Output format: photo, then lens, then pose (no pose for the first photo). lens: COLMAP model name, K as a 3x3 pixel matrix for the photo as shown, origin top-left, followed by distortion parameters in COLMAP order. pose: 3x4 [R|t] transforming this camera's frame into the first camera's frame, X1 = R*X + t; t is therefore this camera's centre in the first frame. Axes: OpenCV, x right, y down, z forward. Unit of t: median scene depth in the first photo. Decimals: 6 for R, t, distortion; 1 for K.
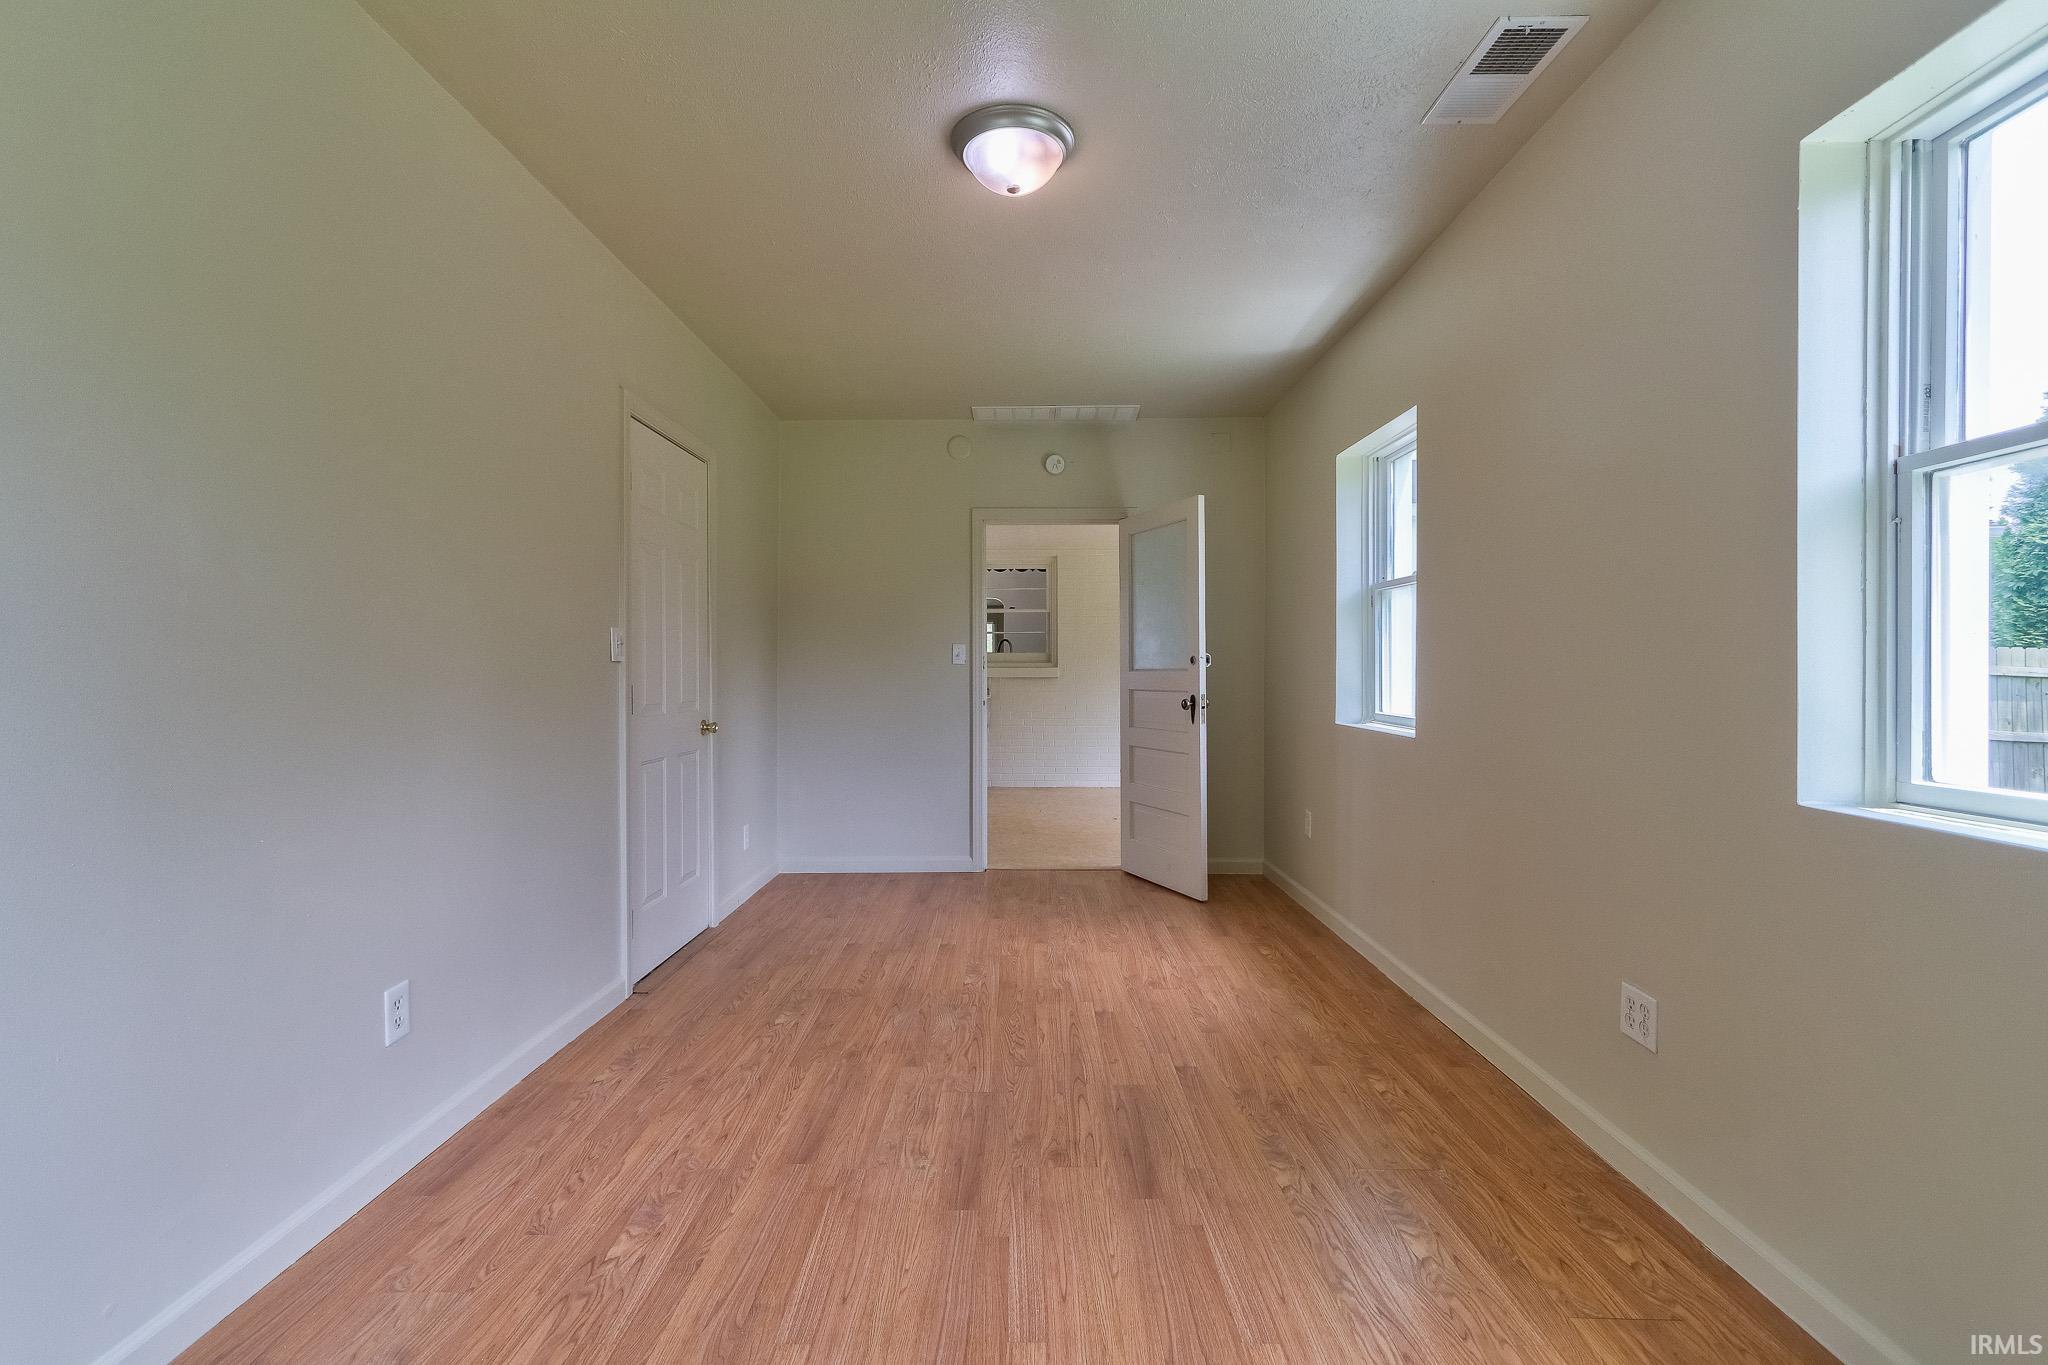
lens RADIAL K [[946.5, 0, 1013.9], [0, 946.5, 684.3], [0, 0, 1]] dist [-0.002703, 0.000137]
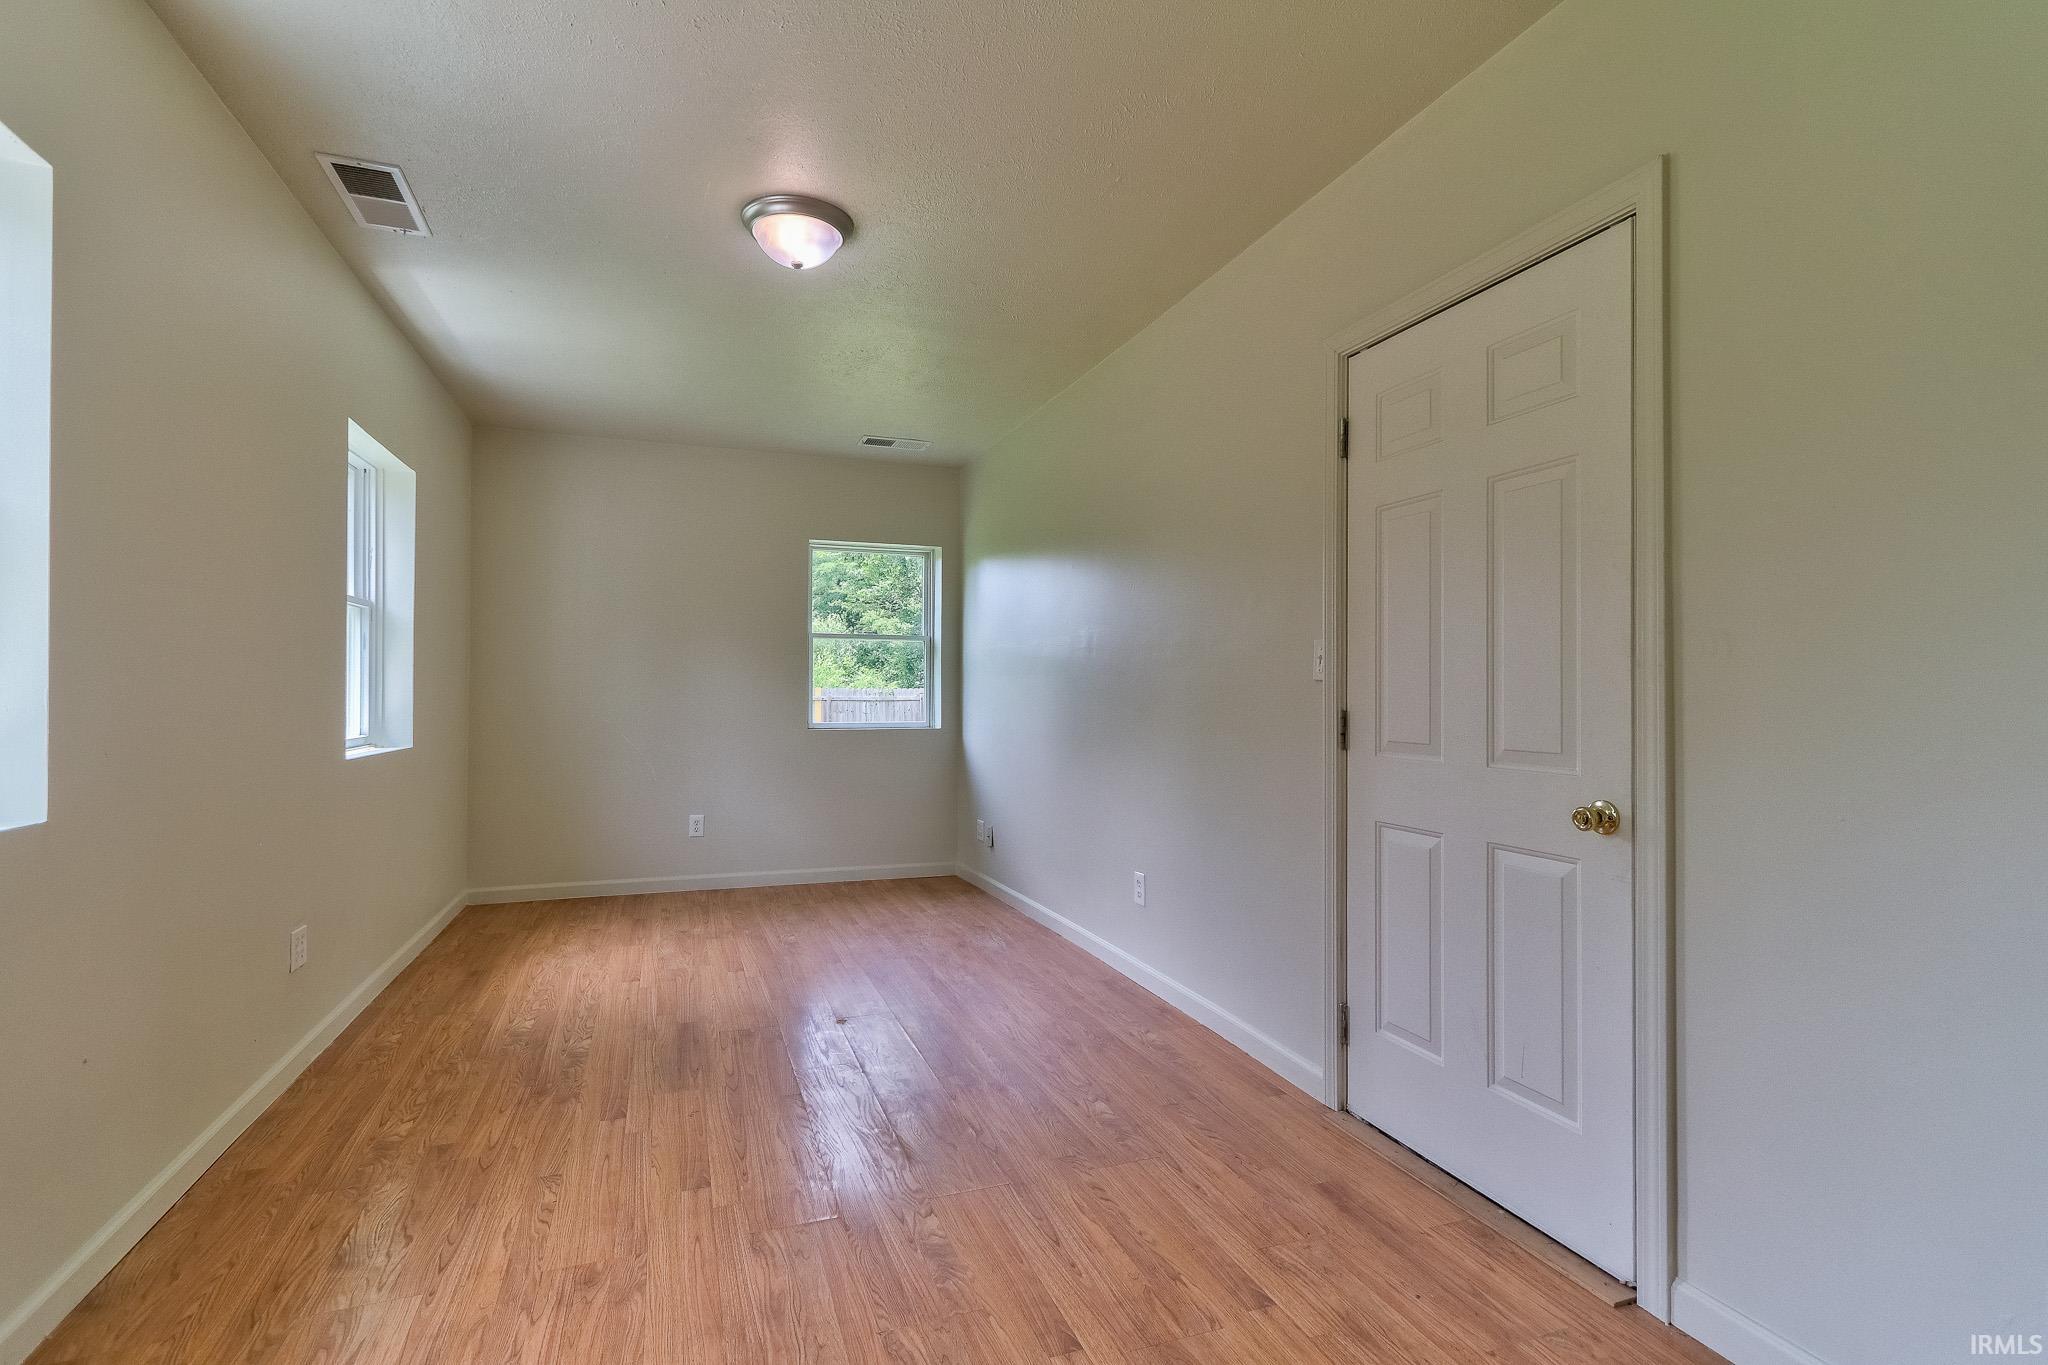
lens RADIAL K [[994.6, 0, 1024.0], [0, 994.6, 682.5], [0, 0, 1]] dist [0.003936, 0.000410]
pose [[-0.936402, -0.004826, -0.350895, 0.151550], [-0.006603, 0.999971, 0.003868, -0.029713], [0.350866, 0.005939, -0.936407, 2.080968]]
